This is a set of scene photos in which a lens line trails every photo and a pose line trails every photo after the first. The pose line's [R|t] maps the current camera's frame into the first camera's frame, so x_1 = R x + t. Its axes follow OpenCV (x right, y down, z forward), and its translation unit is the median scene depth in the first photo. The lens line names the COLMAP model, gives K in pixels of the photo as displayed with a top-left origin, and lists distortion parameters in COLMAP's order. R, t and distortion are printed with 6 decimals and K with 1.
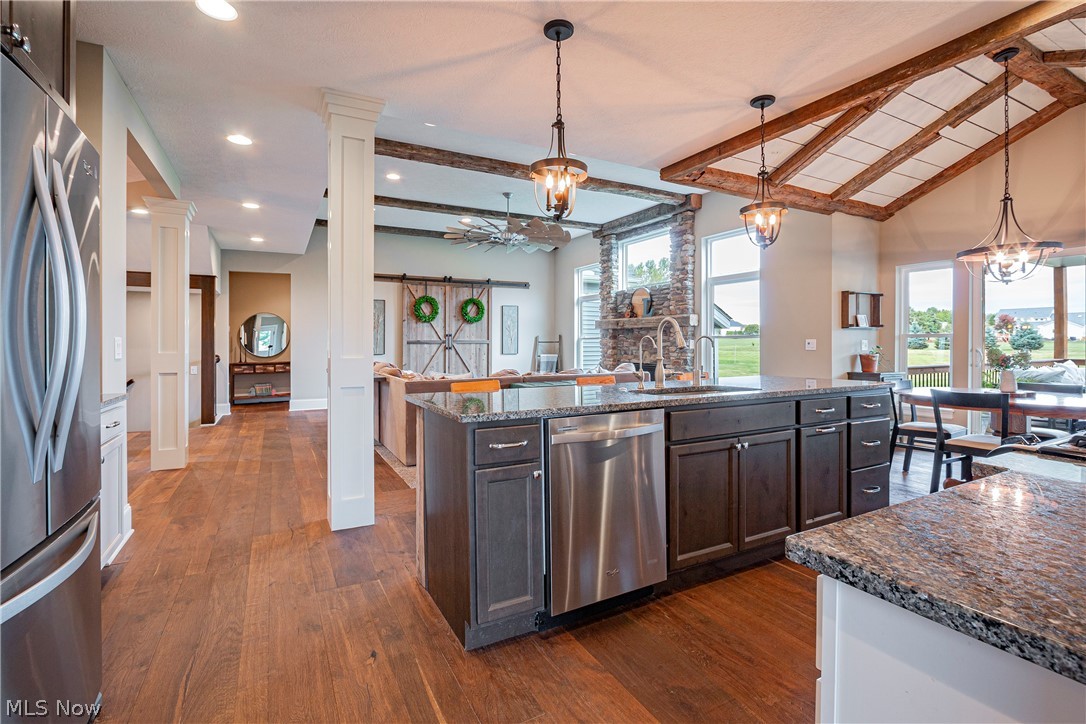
lens RADIAL K [[503.1, 0, 545.8], [0, 503.1, 342.3], [0, 0, 1]] dist [-0.015203, 0.000101]
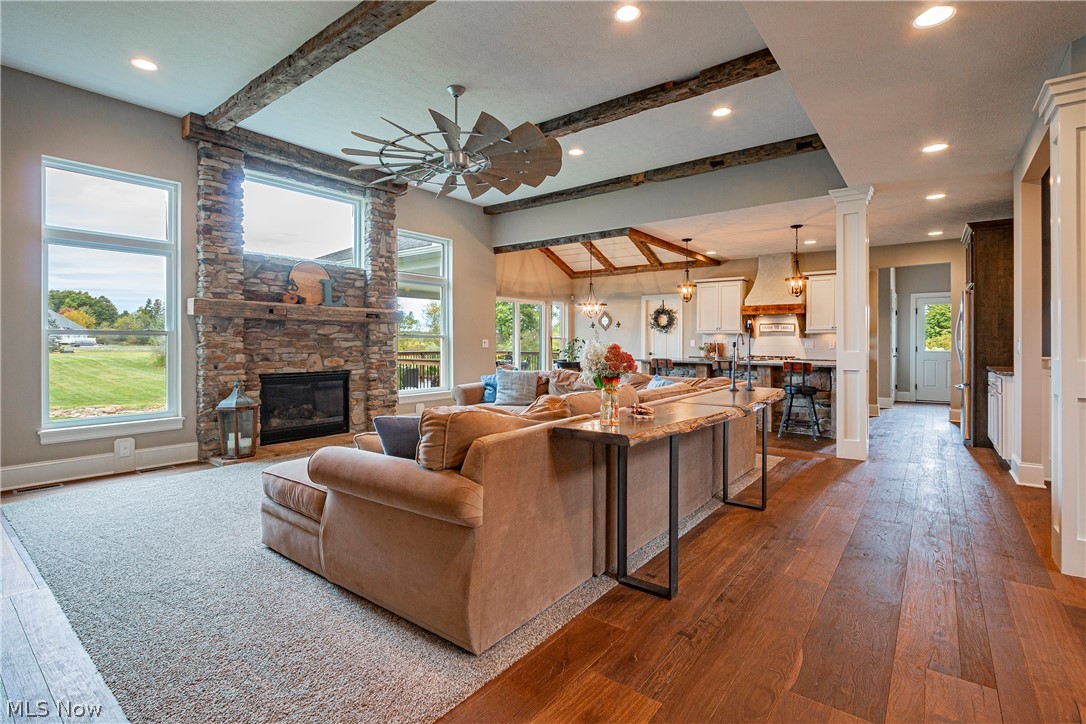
lens RADIAL K [[510.9, 0, 537.5], [0, 510.9, 342.9], [0, 0, 1]] dist [-0.016331, 0.000048]
pose [[-0.397155, -0.000946, 0.917751, -0.502749], [0.000871, 0.999999, 0.001408, 0.001092], [-0.917751, 0.001358, -0.397153, 0.875759]]
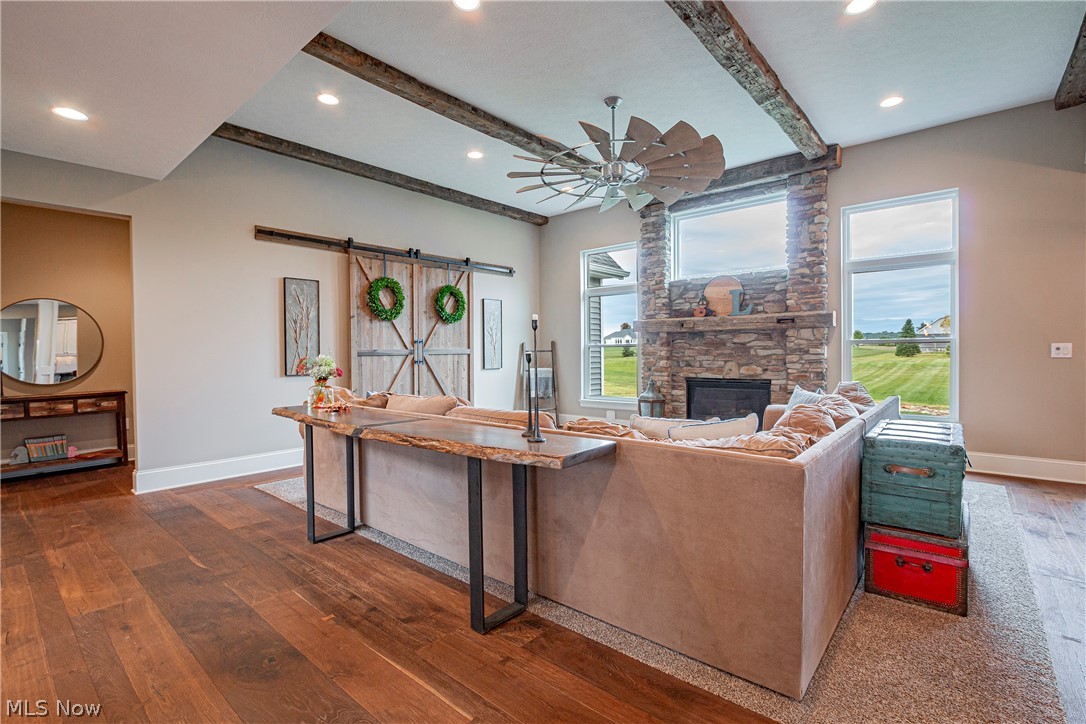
lens RADIAL K [[502.9, 0, 549.2], [0, 502.9, 359.4], [0, 0, 1]] dist [-0.013409, 0.000244]
pose [[0.934122, -0.013806, 0.356686, -0.274127], [0.008852, 0.999840, 0.015518, 0.000026], [-0.356844, -0.011339, 0.934095, 0.357649]]
